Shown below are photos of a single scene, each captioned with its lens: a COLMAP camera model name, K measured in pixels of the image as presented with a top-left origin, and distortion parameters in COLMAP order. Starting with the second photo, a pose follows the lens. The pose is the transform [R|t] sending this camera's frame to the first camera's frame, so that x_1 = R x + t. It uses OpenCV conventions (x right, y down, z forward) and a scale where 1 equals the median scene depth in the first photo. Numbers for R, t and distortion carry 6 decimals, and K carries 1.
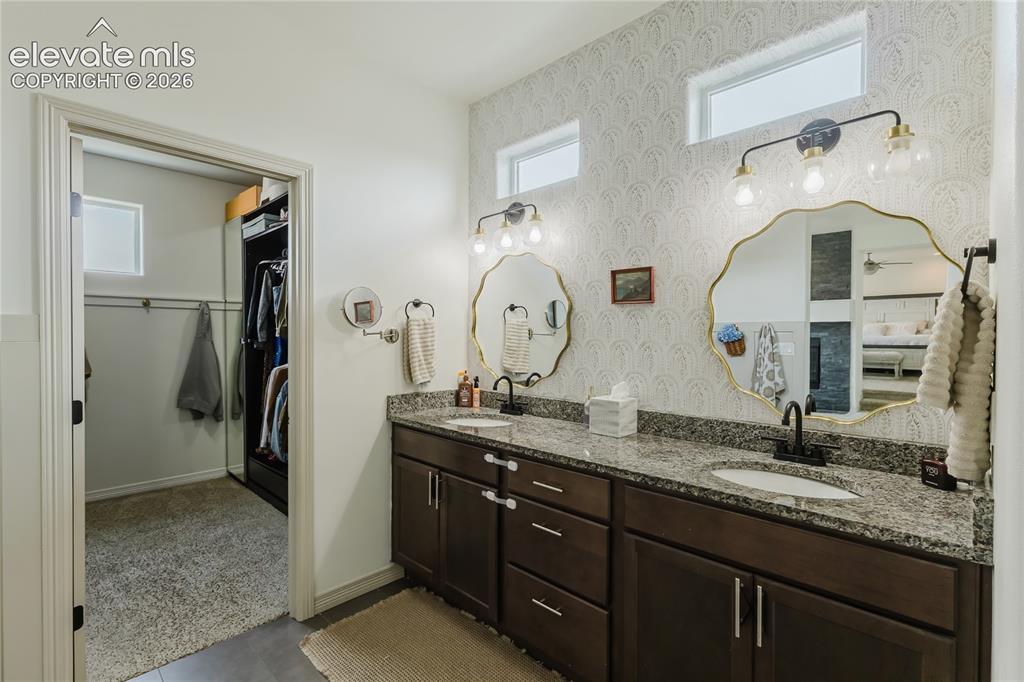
lens RADIAL K [[470.1, 0, 512.8], [0, 470.1, 341.0], [0, 0, 1]] dist [0.002600, 0.001172]
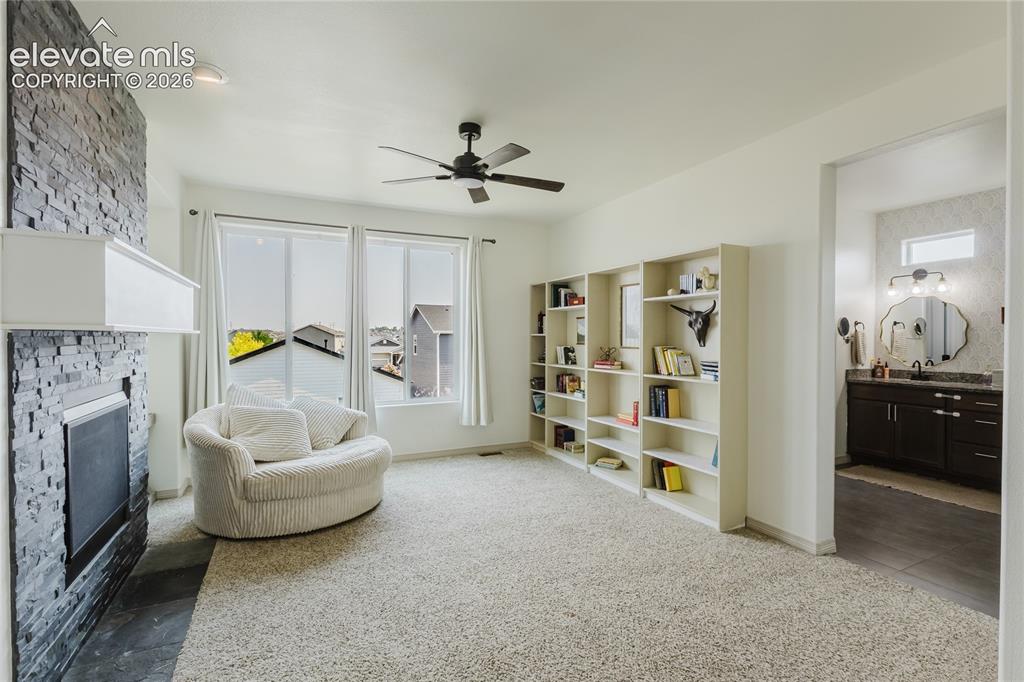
lens RADIAL K [[470.1, 0, 512.8], [0, 470.1, 341.0], [0, 0, 1]] dist [0.002600, 0.001172]
pose [[0.941891, -0.002610, -0.335910, -0.928871], [0.000347, 0.999977, -0.006798, 0.007127], [0.335919, 0.006286, 0.941870, -1.375385]]
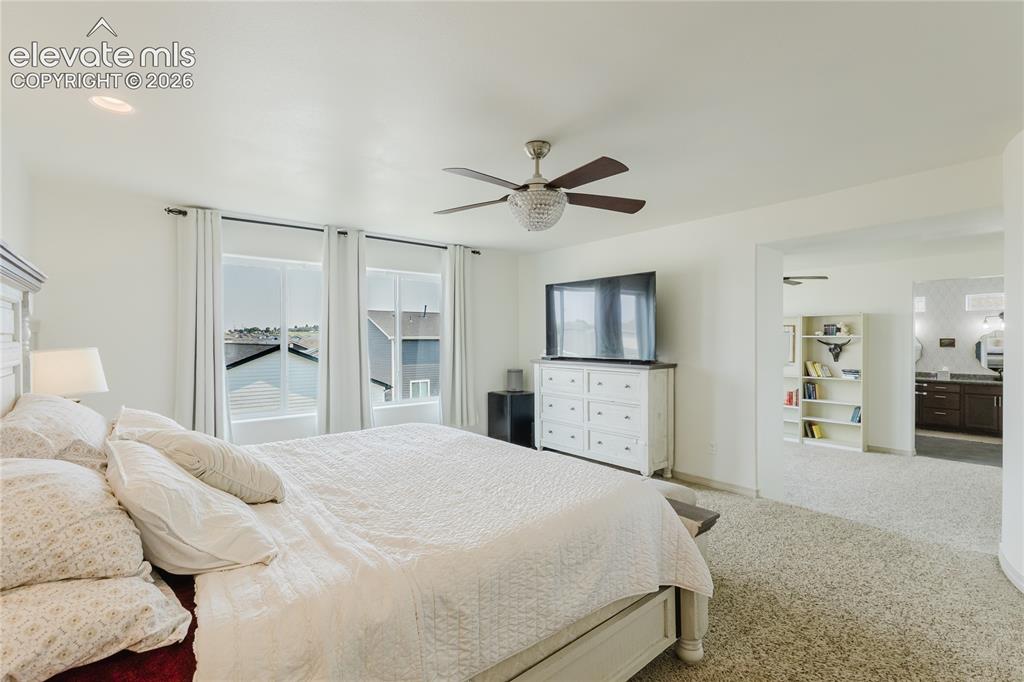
lens RADIAL K [[470.1, 0, 512.8], [0, 470.1, 341.0], [0, 0, 1]] dist [0.002600, 0.001172]
pose [[0.994828, -0.002329, -0.101545, -2.550911], [0.002225, 0.999997, -0.001142, -0.113626], [0.101547, 0.000910, 0.994830, -2.850598]]
